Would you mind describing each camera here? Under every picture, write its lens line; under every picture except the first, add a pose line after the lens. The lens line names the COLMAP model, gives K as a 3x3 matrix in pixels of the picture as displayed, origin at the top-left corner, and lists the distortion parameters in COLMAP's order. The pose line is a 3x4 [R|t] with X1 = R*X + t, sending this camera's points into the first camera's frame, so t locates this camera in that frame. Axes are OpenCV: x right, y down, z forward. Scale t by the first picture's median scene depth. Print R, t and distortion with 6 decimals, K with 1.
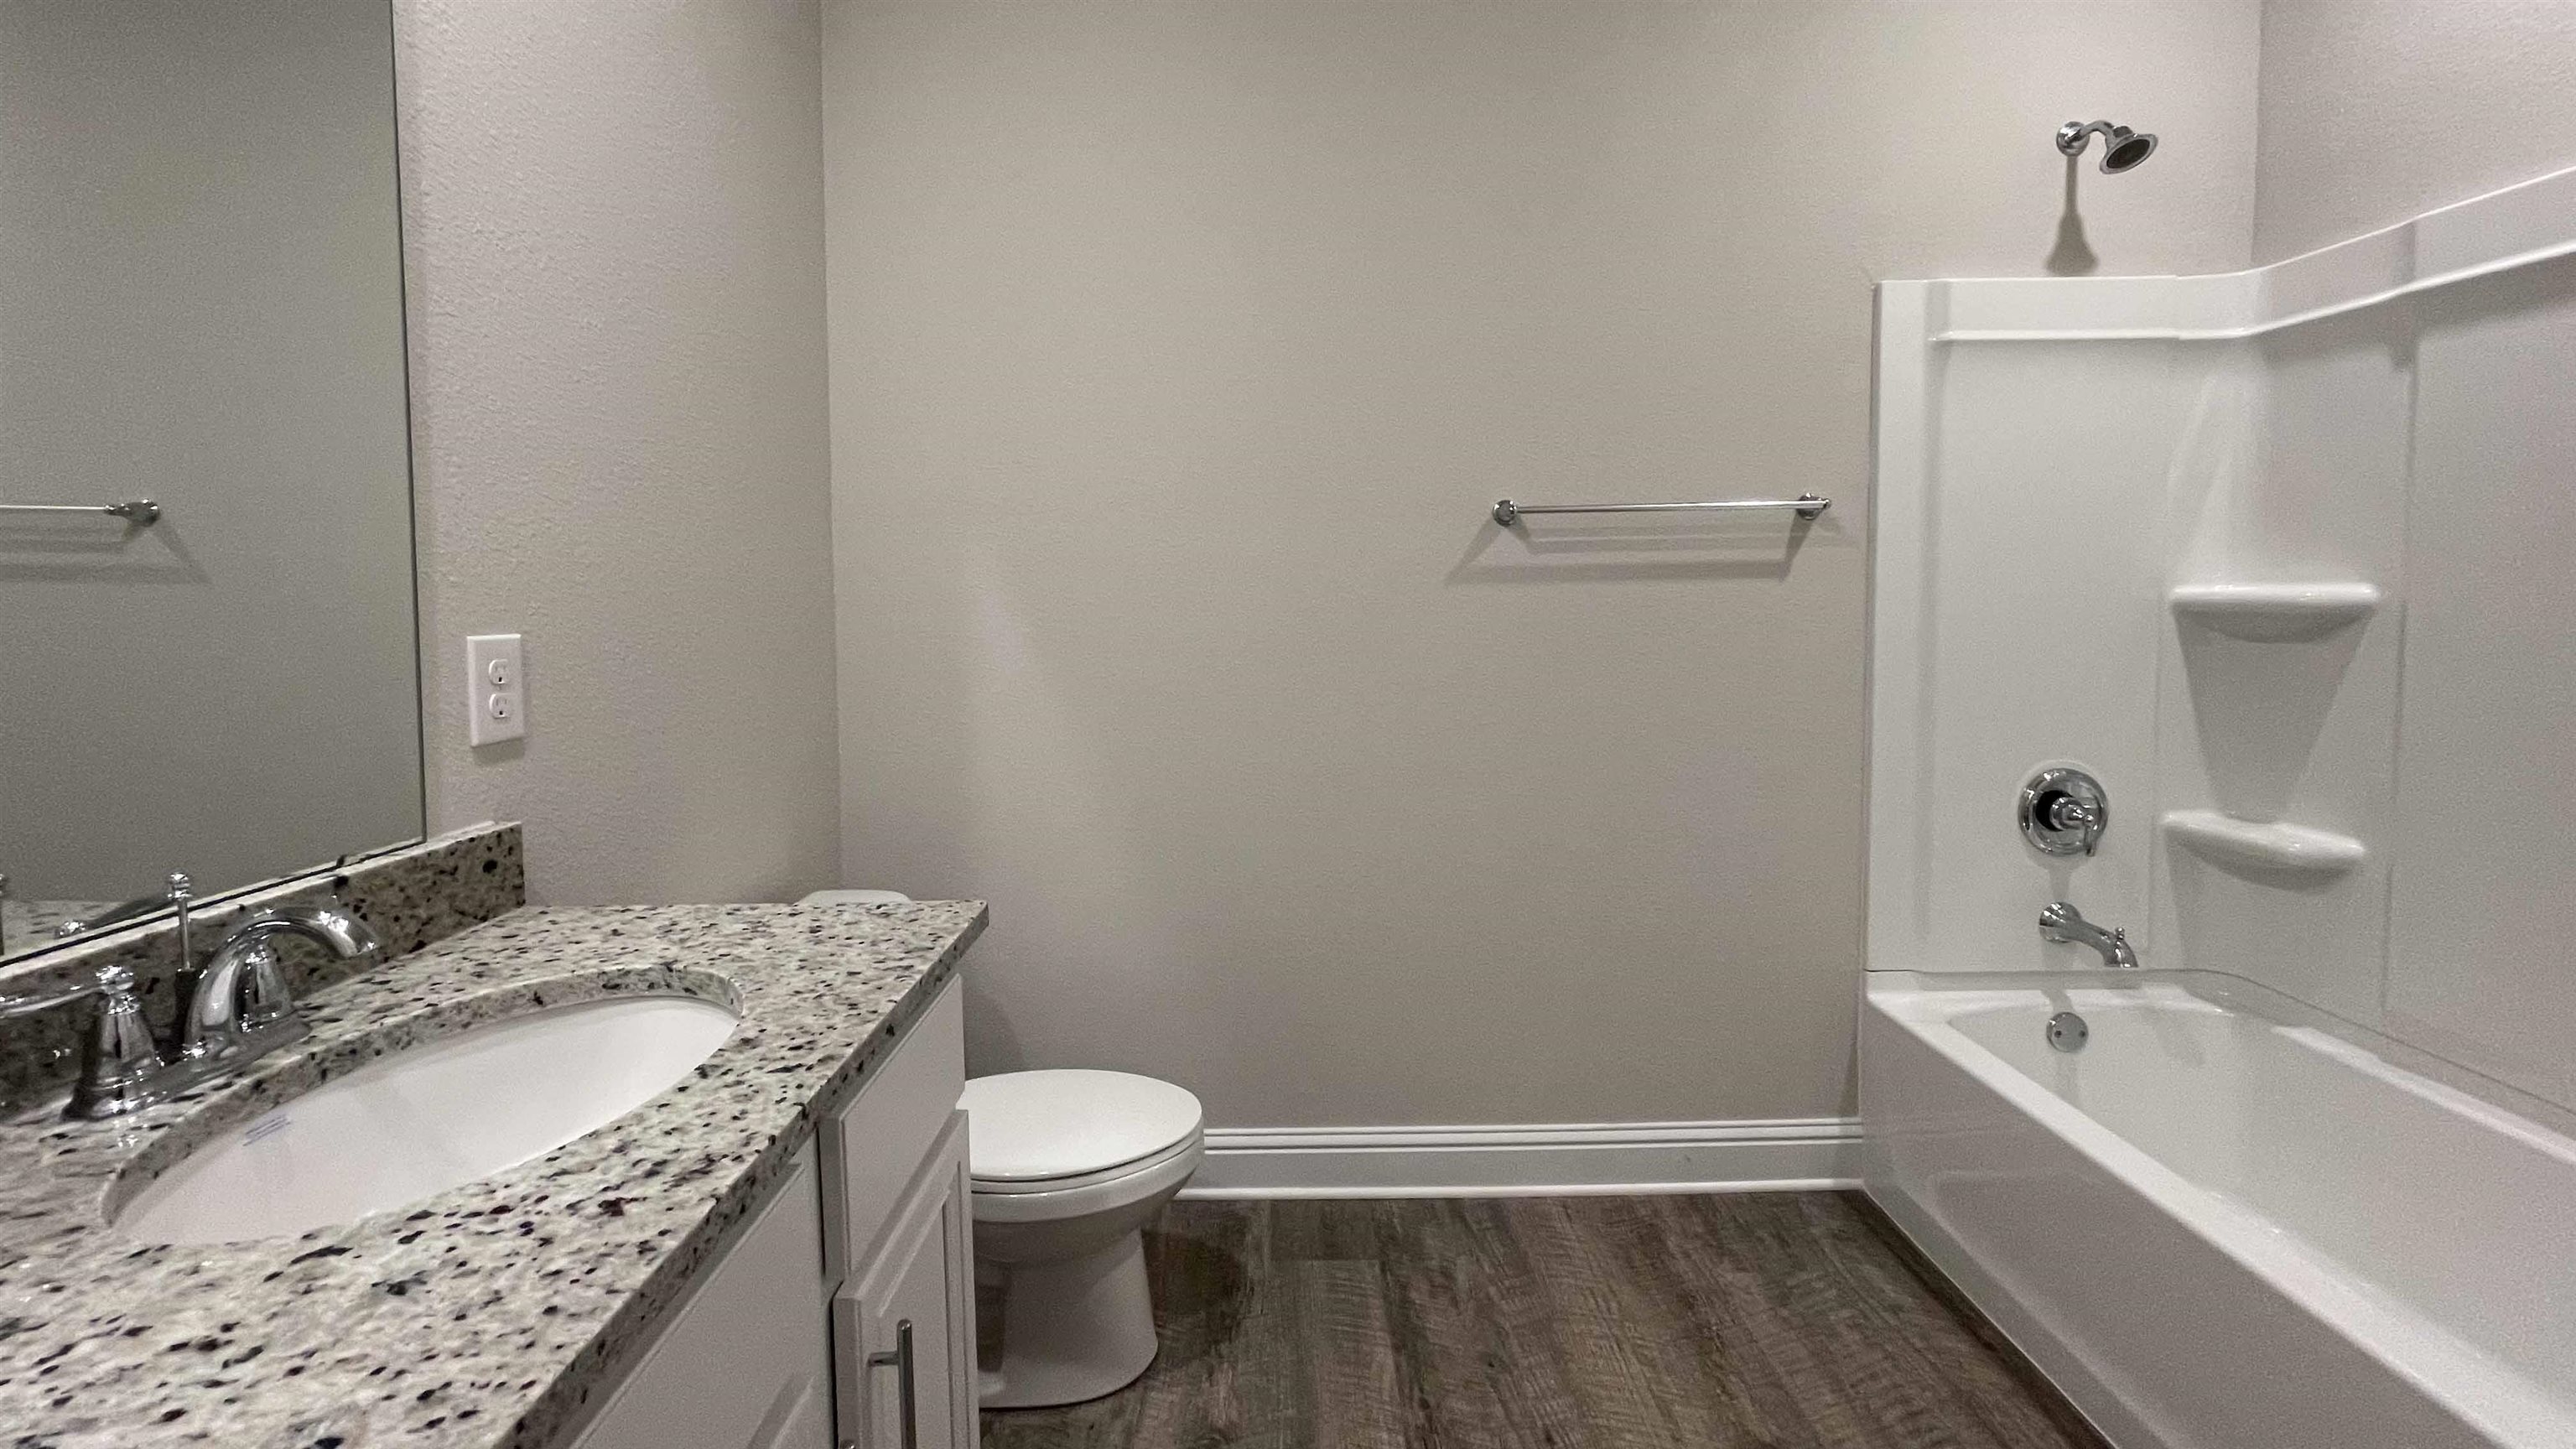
lens RADIAL K [[1069.7, 0, 1281.2], [0, 1069.7, 664.0], [0, 0, 1]] dist [-0.000205, 0.000247]
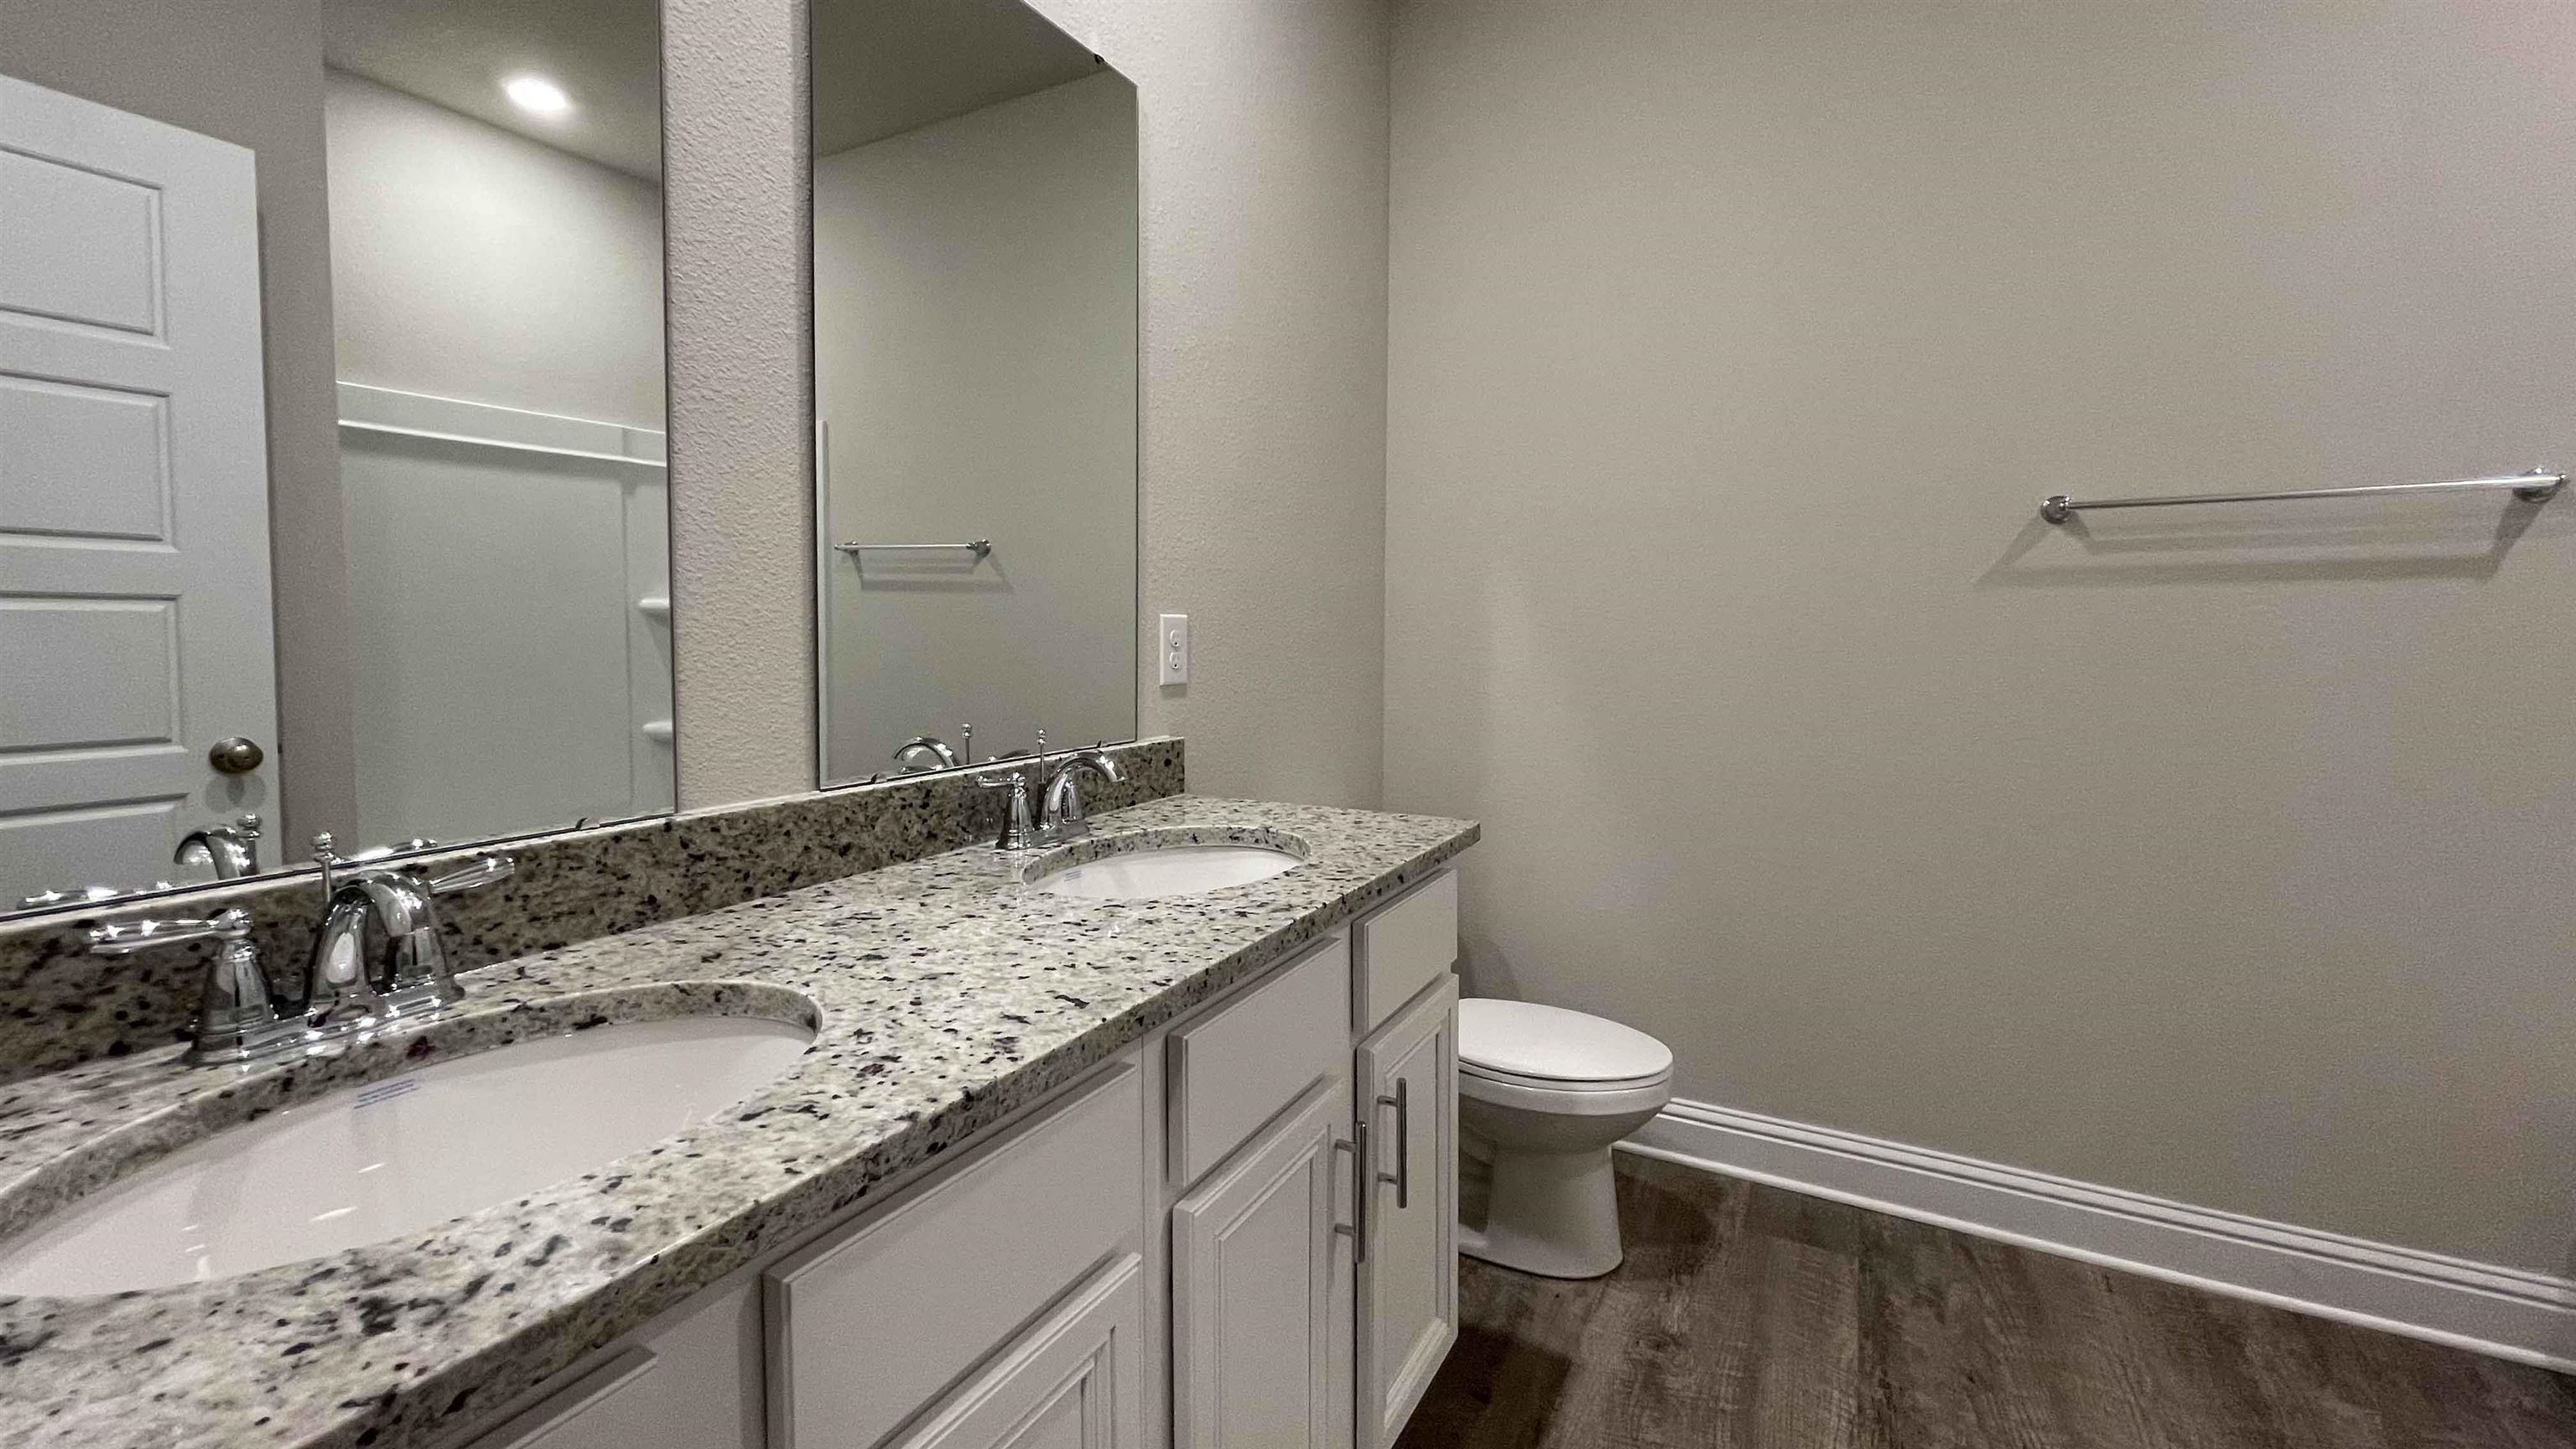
lens RADIAL K [[1062.7, 0, 1278.8], [0, 1062.7, 711.2], [0, 0, 1]] dist [-0.011418, 0.000187]
pose [[0.876247, 0.043948, -0.479853, 0.132087], [-0.034507, 0.998999, 0.028482, 0.062230], [0.480624, -0.008399, 0.876886, -0.262019]]
